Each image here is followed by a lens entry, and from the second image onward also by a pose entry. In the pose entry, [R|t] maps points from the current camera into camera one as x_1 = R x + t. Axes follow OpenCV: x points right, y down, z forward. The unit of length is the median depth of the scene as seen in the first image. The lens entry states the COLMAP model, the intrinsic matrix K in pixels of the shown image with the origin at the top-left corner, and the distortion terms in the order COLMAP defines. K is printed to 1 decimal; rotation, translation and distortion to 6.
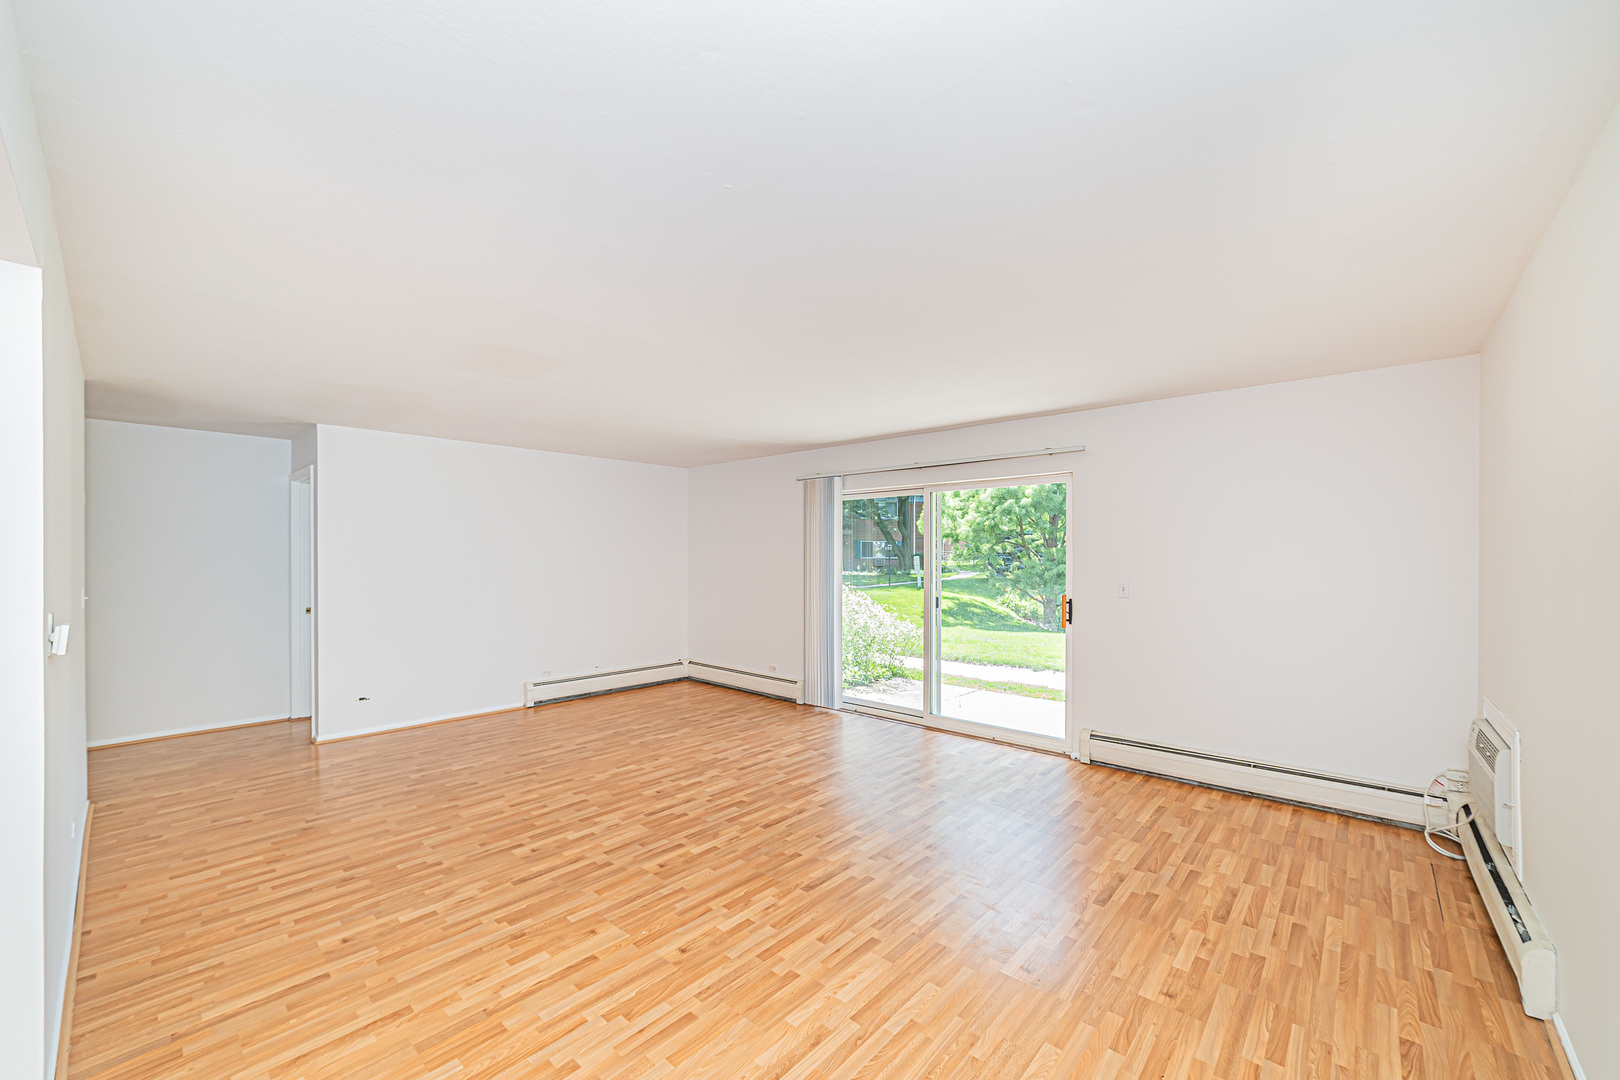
lens RADIAL K [[637.2, 0, 803.2], [0, 637.2, 574.1], [0, 0, 1]] dist [-0.030076, 0.013363]
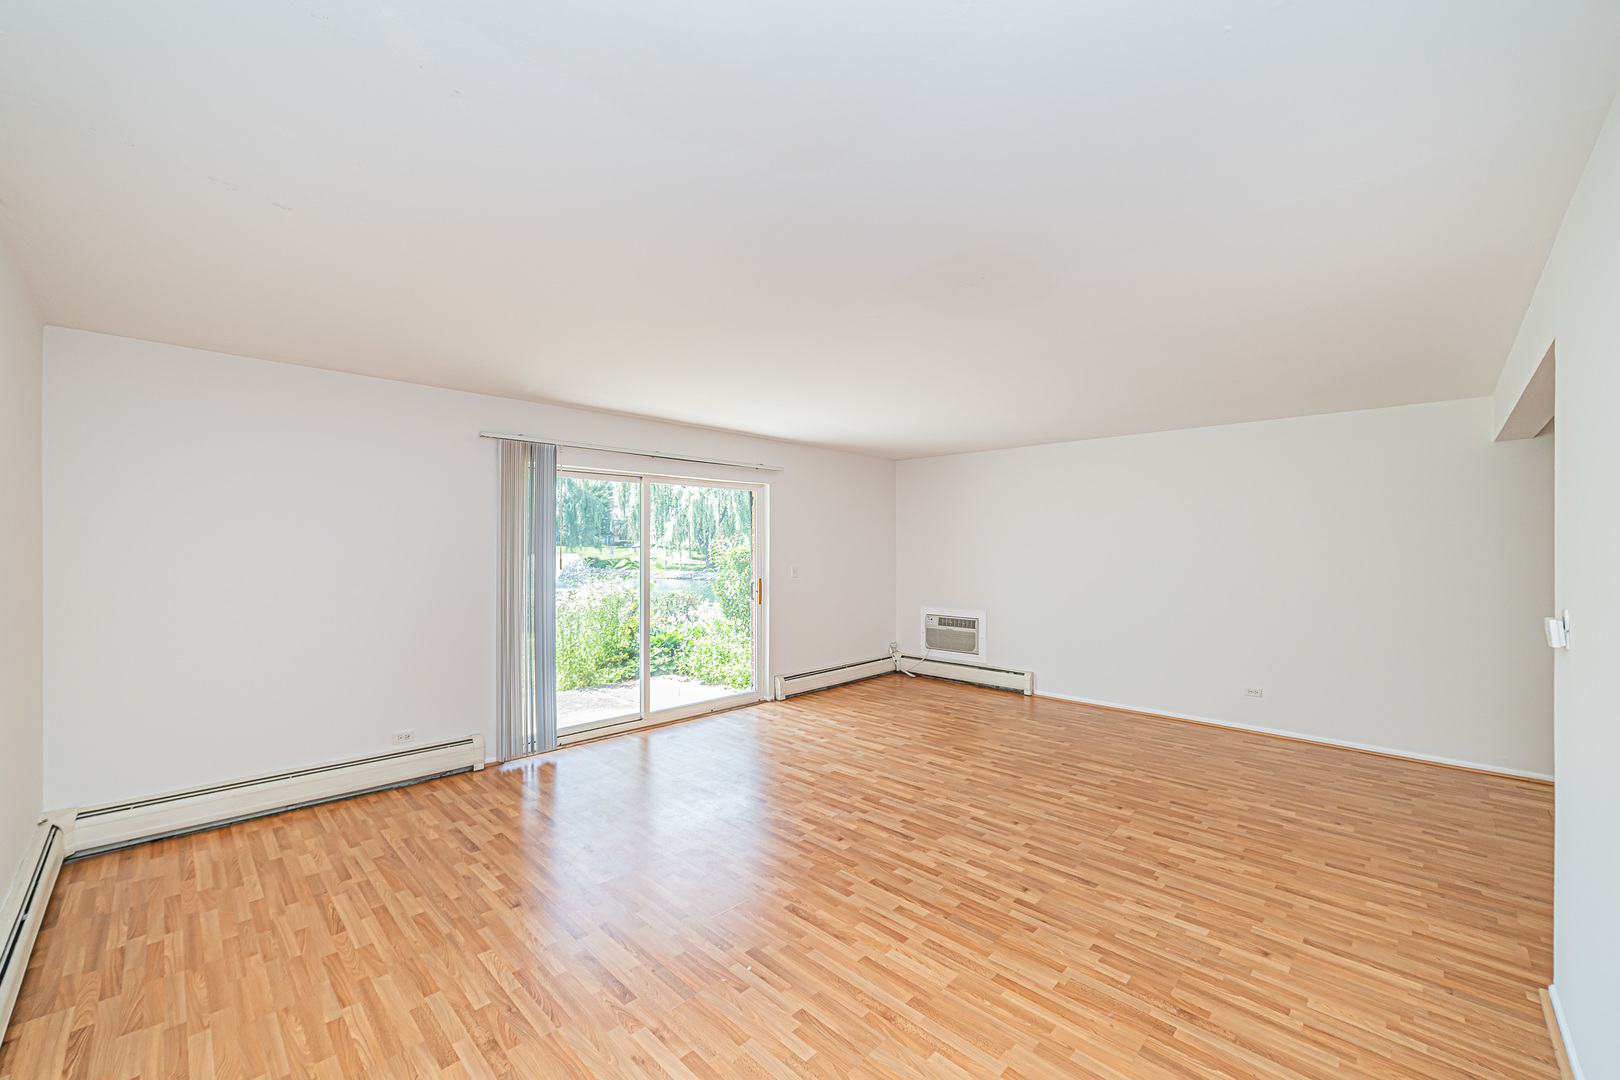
lens RADIAL K [[637.2, 0, 803.2], [0, 637.2, 574.1], [0, 0, 1]] dist [-0.030076, 0.013363]
pose [[0.047736, -0.043650, 0.997906, -1.217999], [0.026874, 0.998739, 0.042401, -0.038488], [-0.998498, 0.024794, 0.048849, 1.182405]]
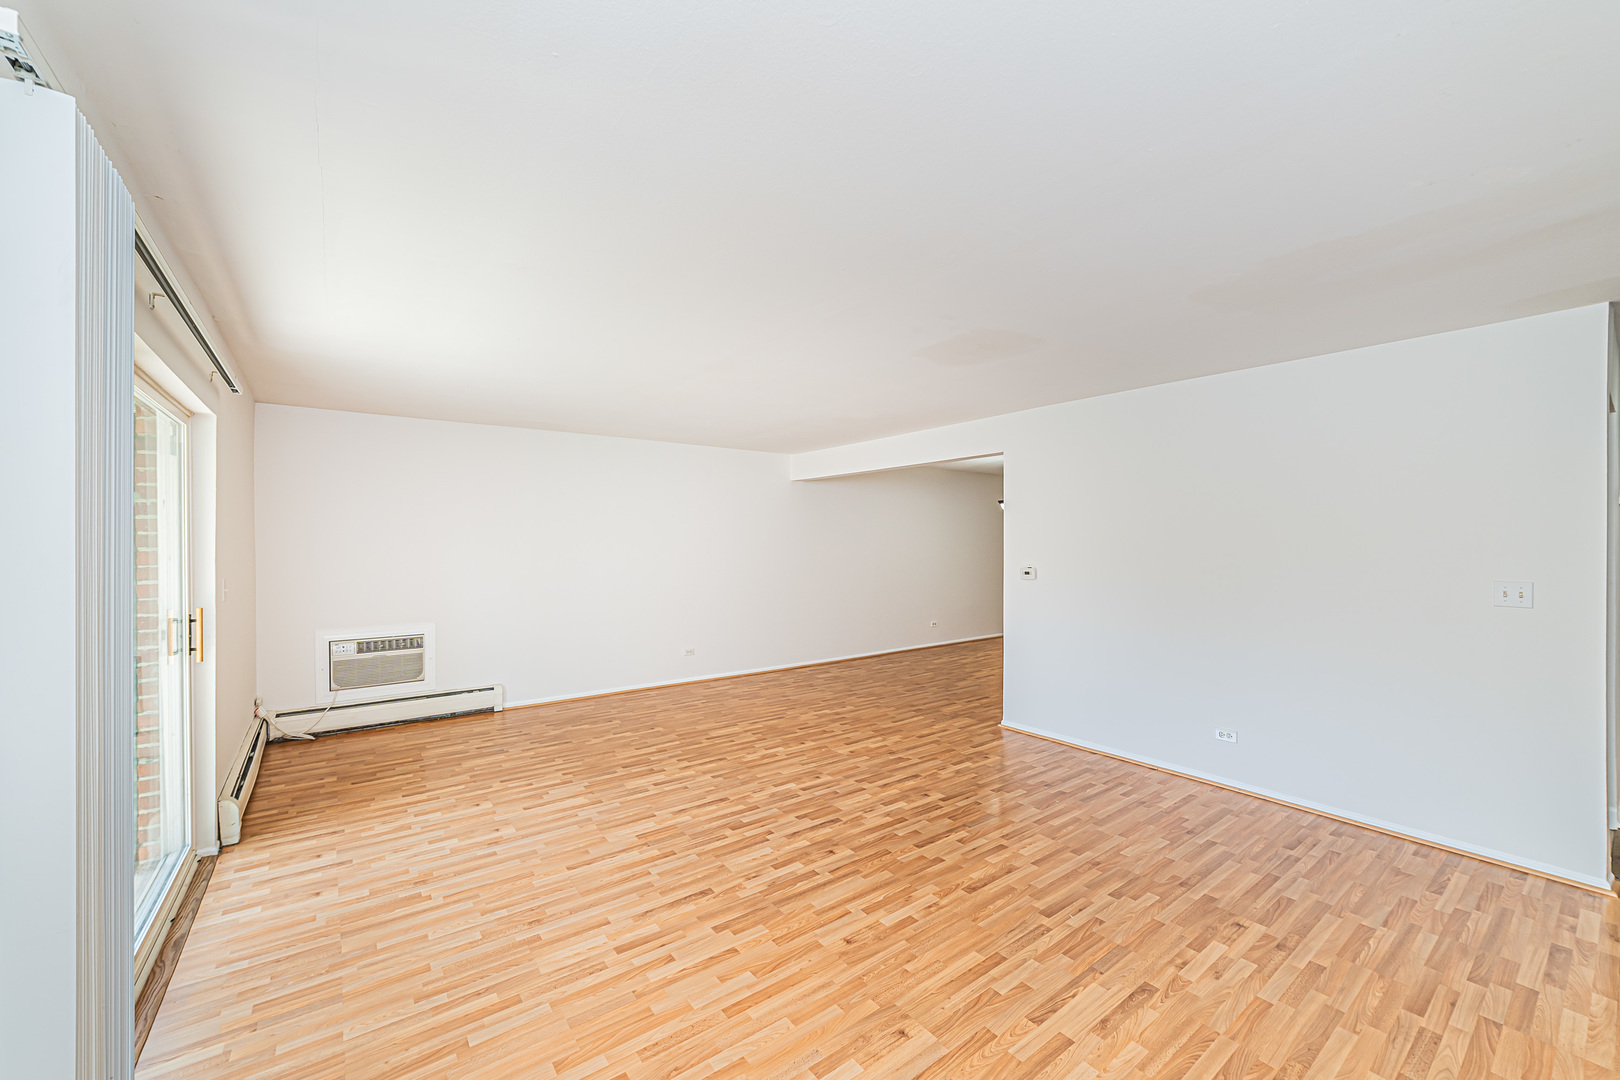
lens RADIAL K [[636.9, 0, 794.0], [0, 636.9, 534.5], [0, 0, 1]] dist [-0.026625, 0.009966]
pose [[-0.978537, 0.002765, 0.206054, -0.406347], [0.006481, 0.999828, 0.017362, -0.066354], [-0.205970, 0.018325, -0.978387, 2.076738]]
